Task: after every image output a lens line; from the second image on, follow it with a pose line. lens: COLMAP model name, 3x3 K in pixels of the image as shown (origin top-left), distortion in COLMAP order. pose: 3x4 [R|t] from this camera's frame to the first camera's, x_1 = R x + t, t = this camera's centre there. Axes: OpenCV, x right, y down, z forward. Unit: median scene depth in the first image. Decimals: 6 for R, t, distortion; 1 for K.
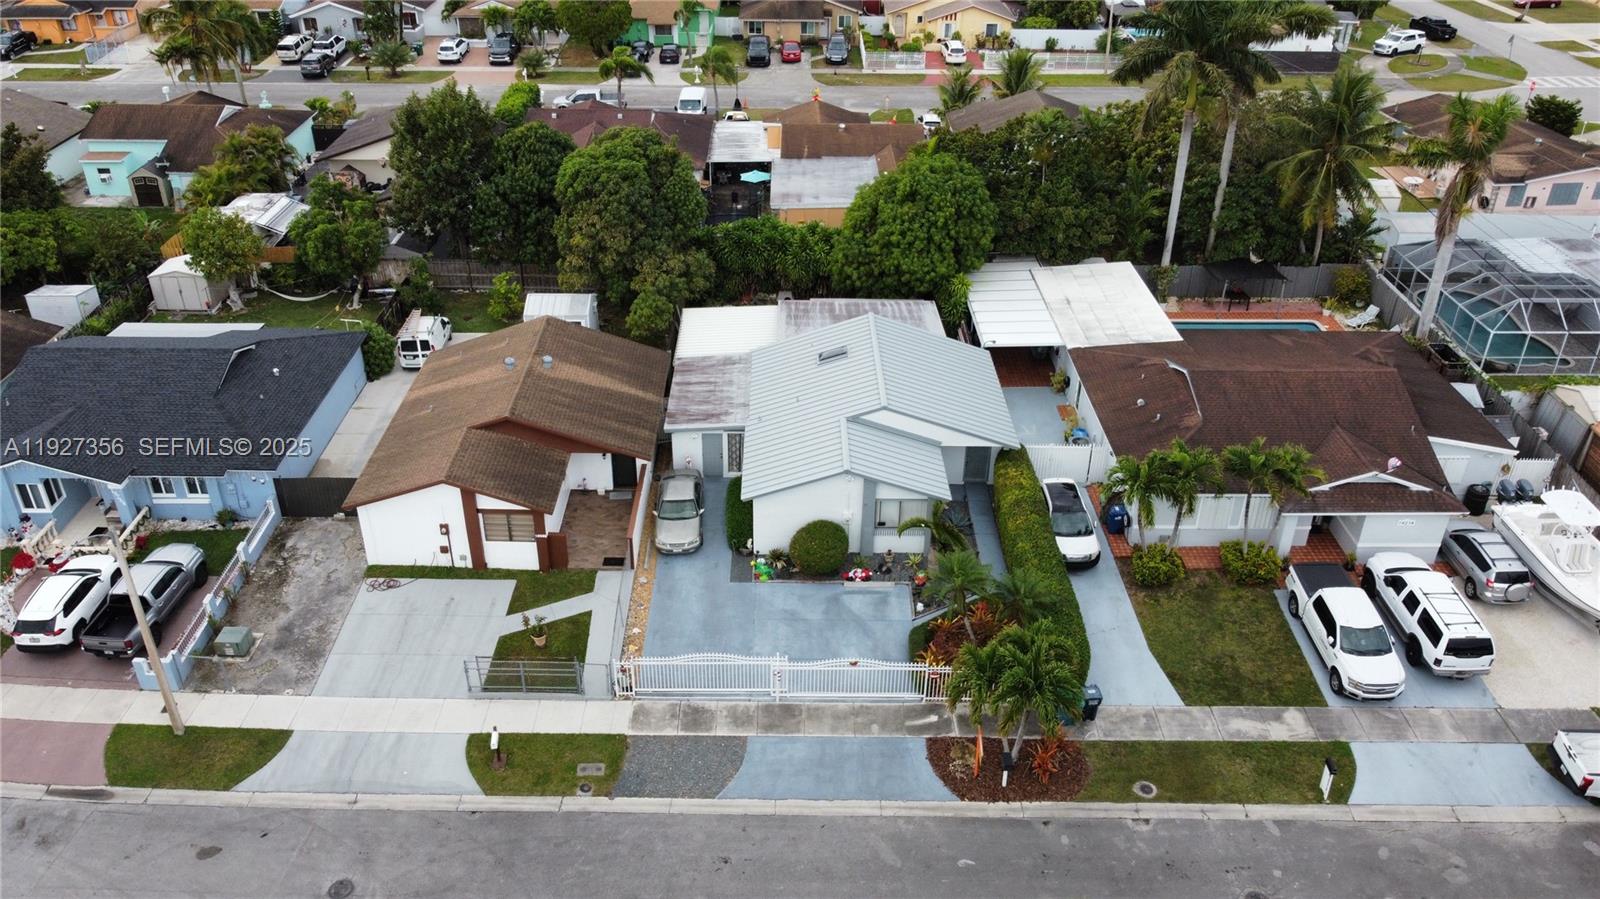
lens RADIAL K [[1212.5, 0, 791.3], [0, 1212.5, 444.1], [0, 0, 1]] dist [-0.003791, -0.001086]
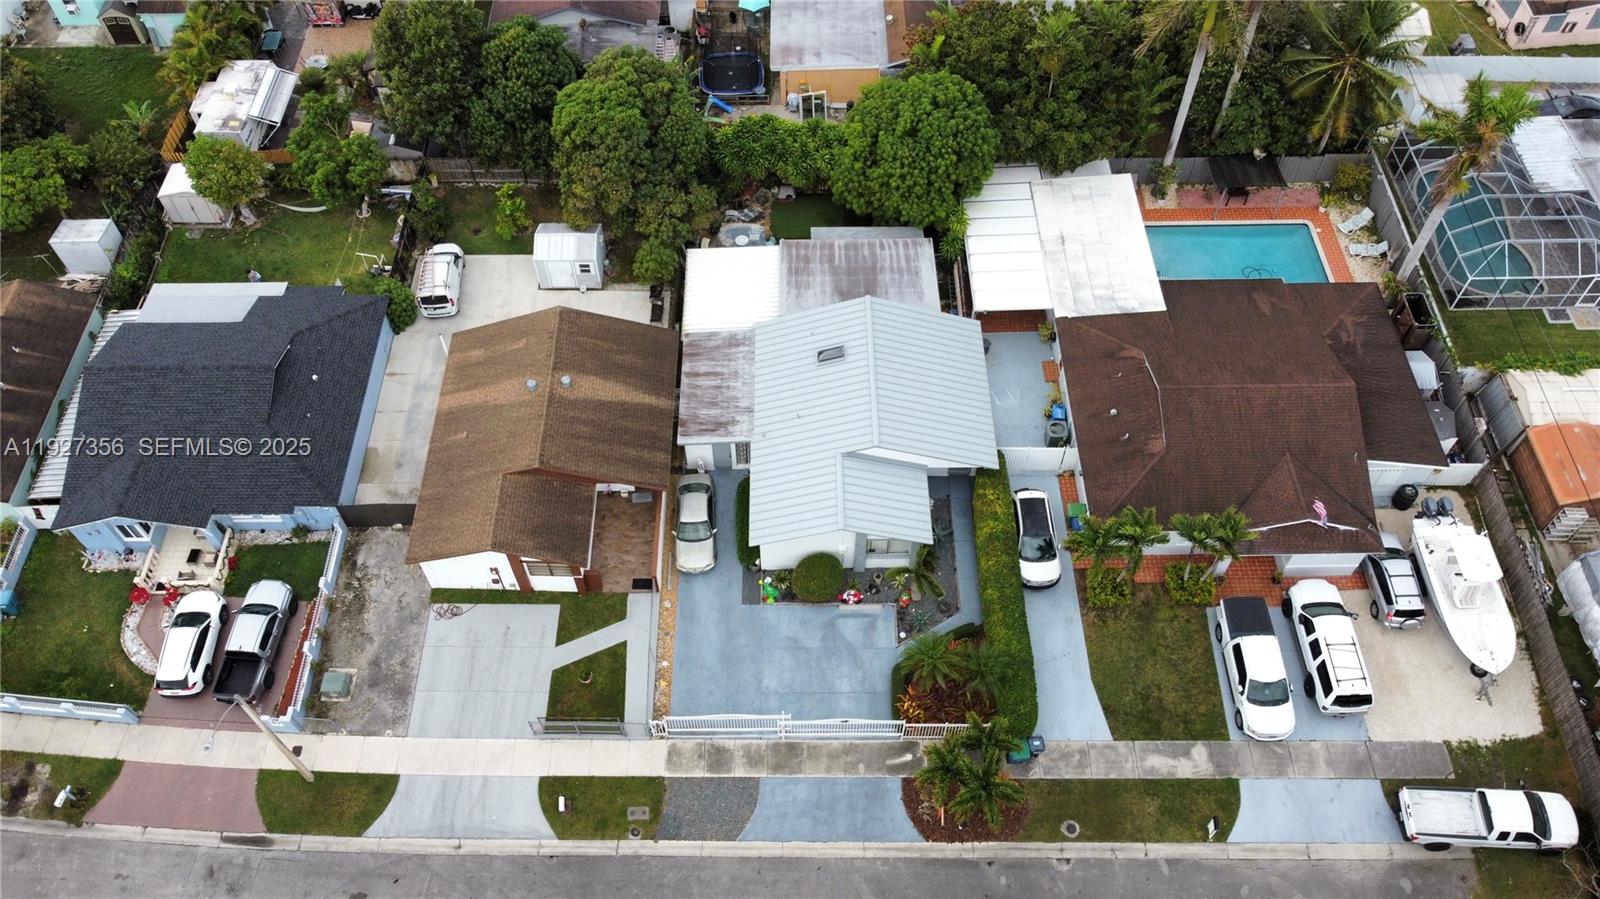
lens RADIAL K [[1212.5, 0, 790.1], [0, 1212.5, 443.4], [0, 0, 1]] dist [-0.003791, -0.001086]
pose [[0.999850, -0.010630, -0.013653, 0.014175], [0.015239, 0.914722, 0.403797, -0.513223], [0.008197, -0.403944, 0.914747, -0.009959]]
